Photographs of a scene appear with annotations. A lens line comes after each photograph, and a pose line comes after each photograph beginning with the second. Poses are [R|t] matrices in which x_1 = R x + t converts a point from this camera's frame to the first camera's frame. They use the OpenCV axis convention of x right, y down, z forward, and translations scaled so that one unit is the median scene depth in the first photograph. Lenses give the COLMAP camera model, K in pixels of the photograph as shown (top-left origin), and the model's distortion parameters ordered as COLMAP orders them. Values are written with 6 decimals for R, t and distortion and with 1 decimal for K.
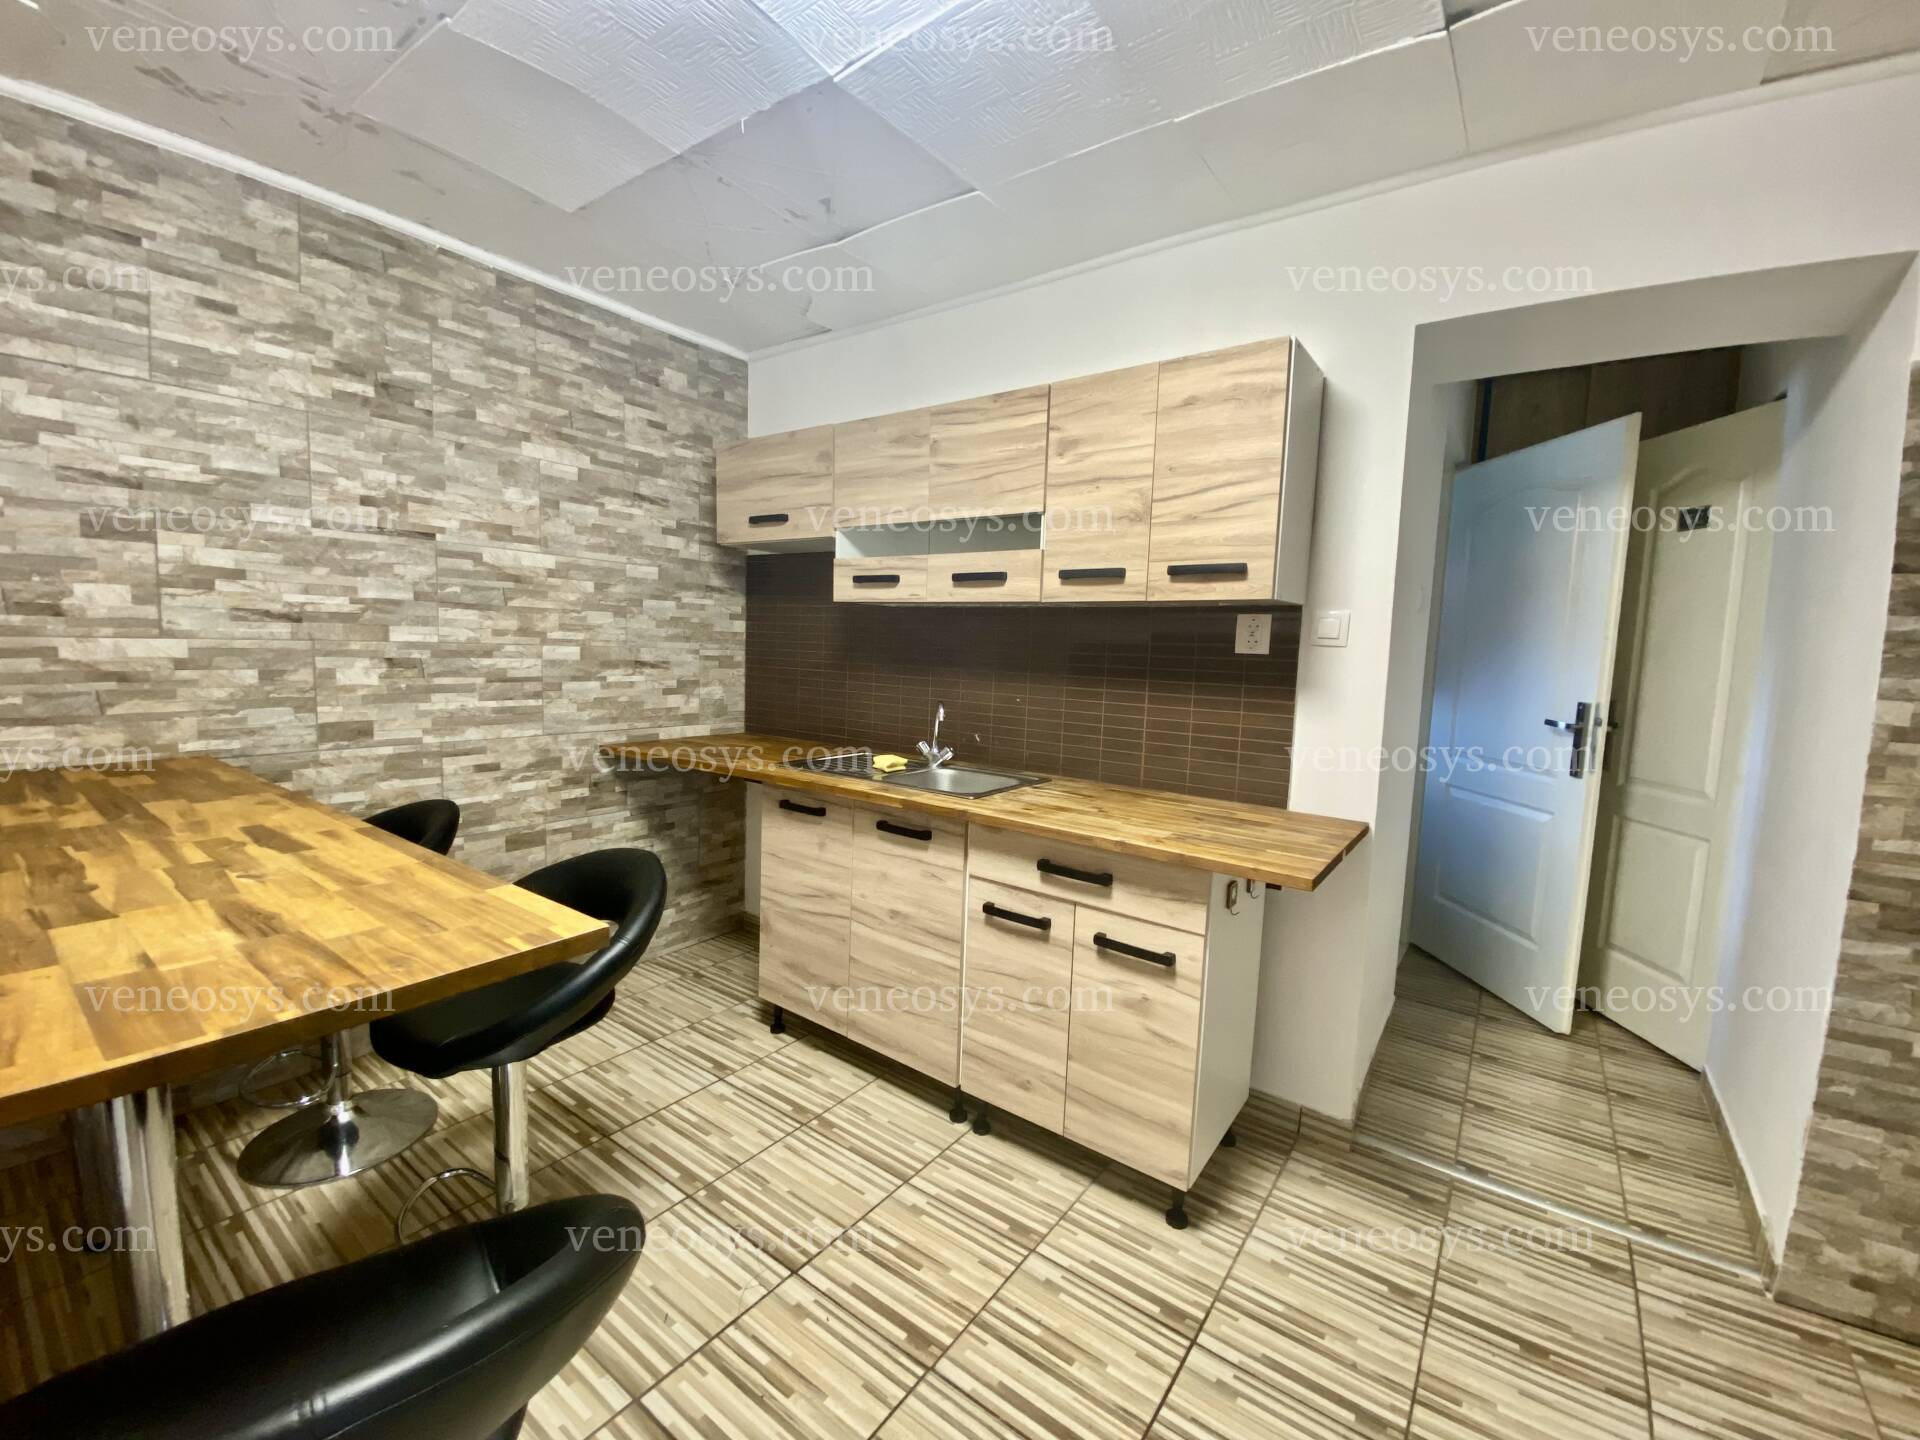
lens RADIAL K [[776.4, 0, 960.0], [0, 776.4, 714.8], [0, 0, 1]] dist [0.026219, -0.023125]
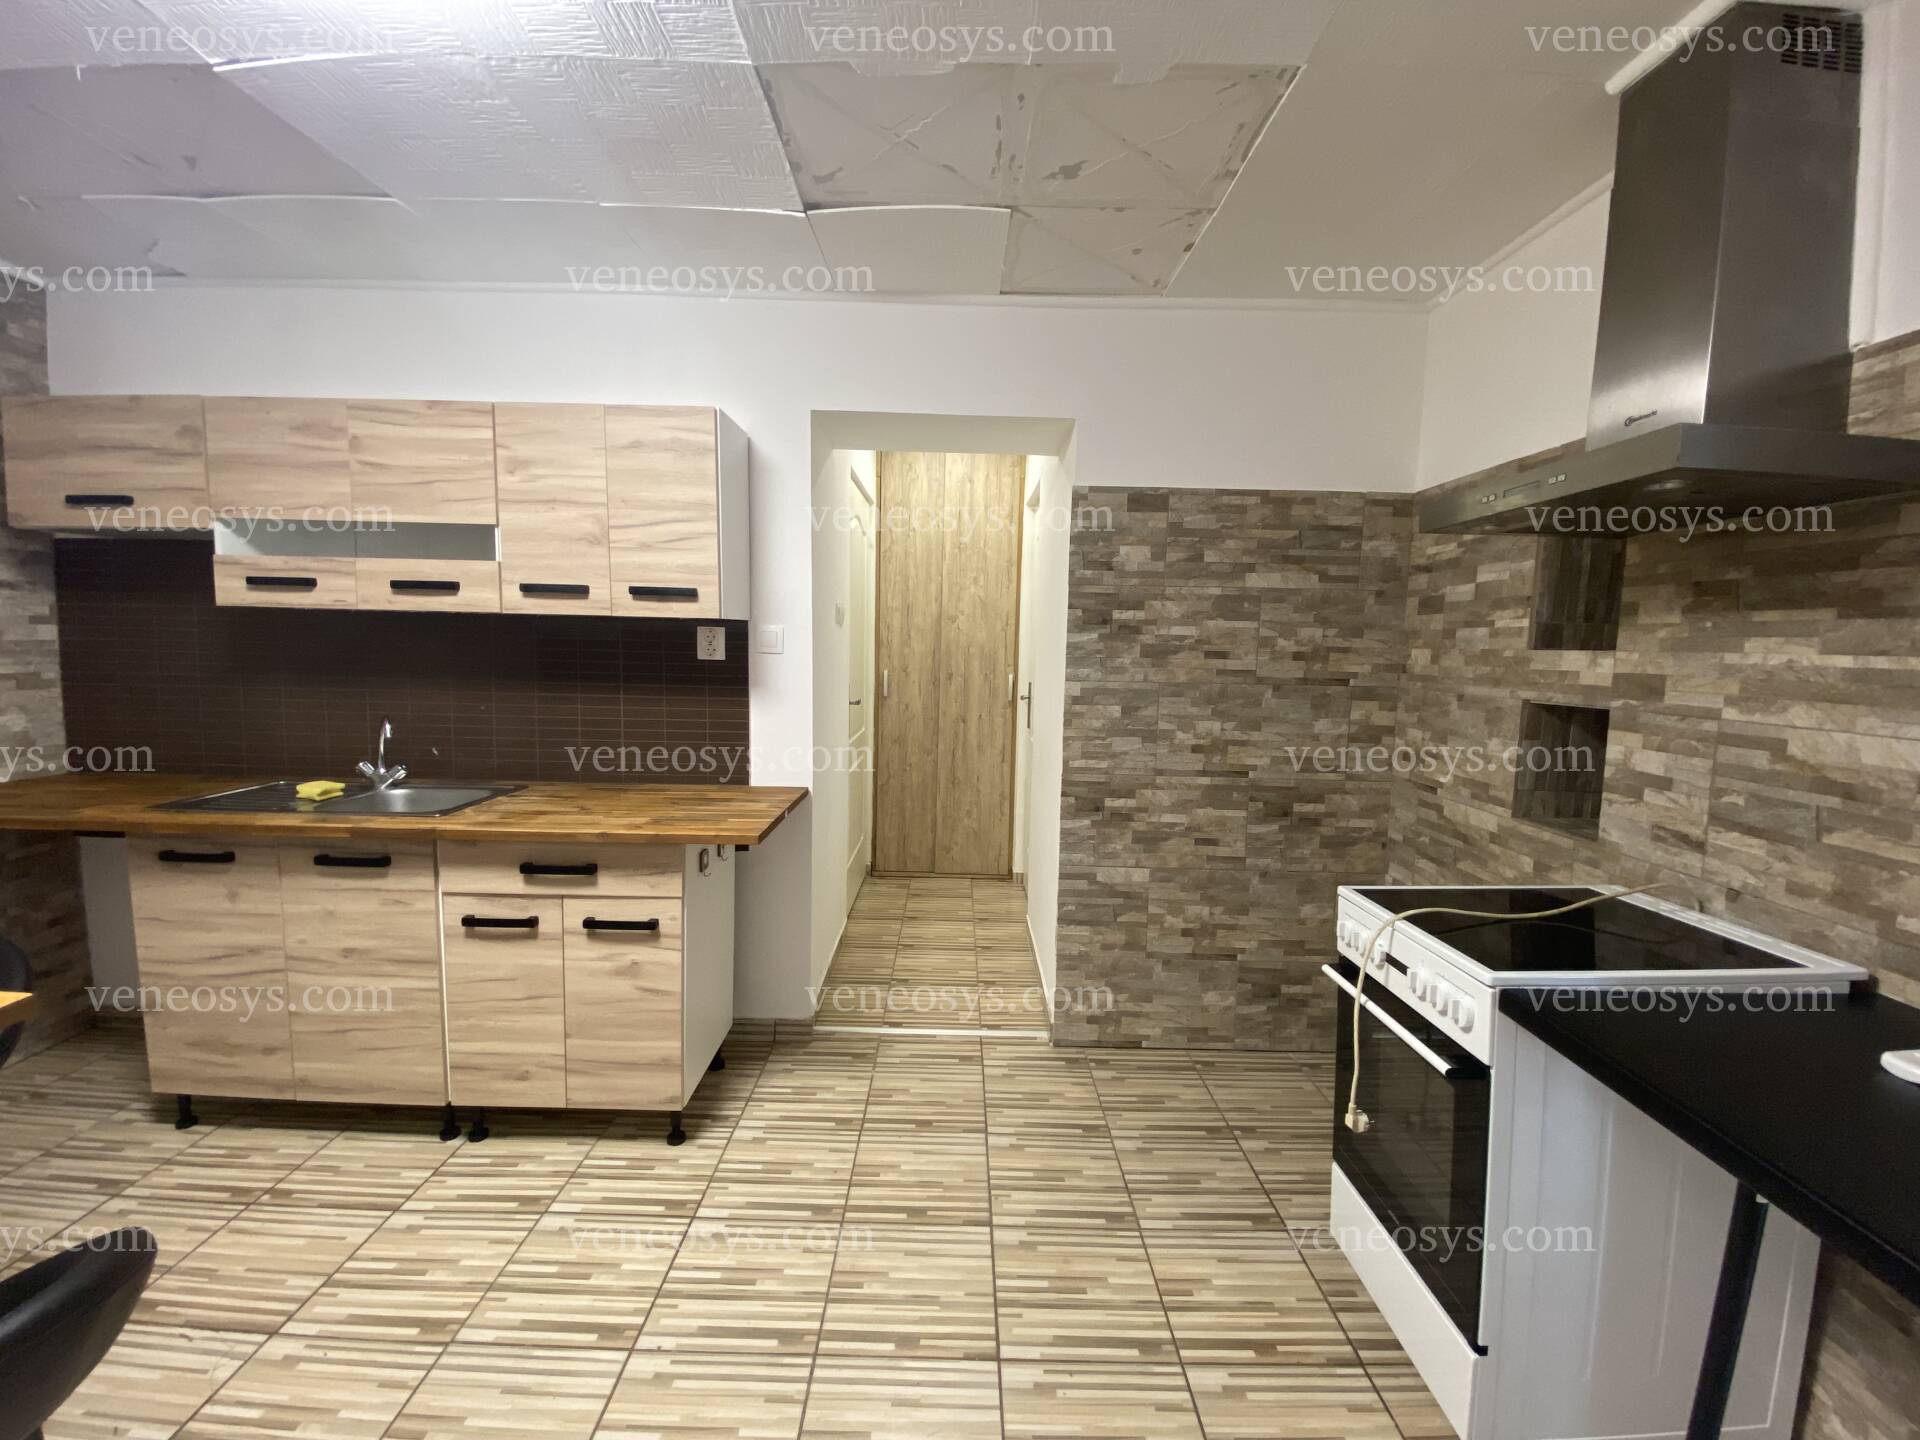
lens RADIAL K [[776.4, 0, 960.0], [0, 776.4, 714.8], [0, 0, 1]] dist [0.026219, -0.023125]
pose [[0.807093, -0.074305, 0.585731, -0.022421], [0.060464, 0.997235, 0.043193, -0.023136], [-0.587321, 0.000555, 0.809354, -0.197713]]
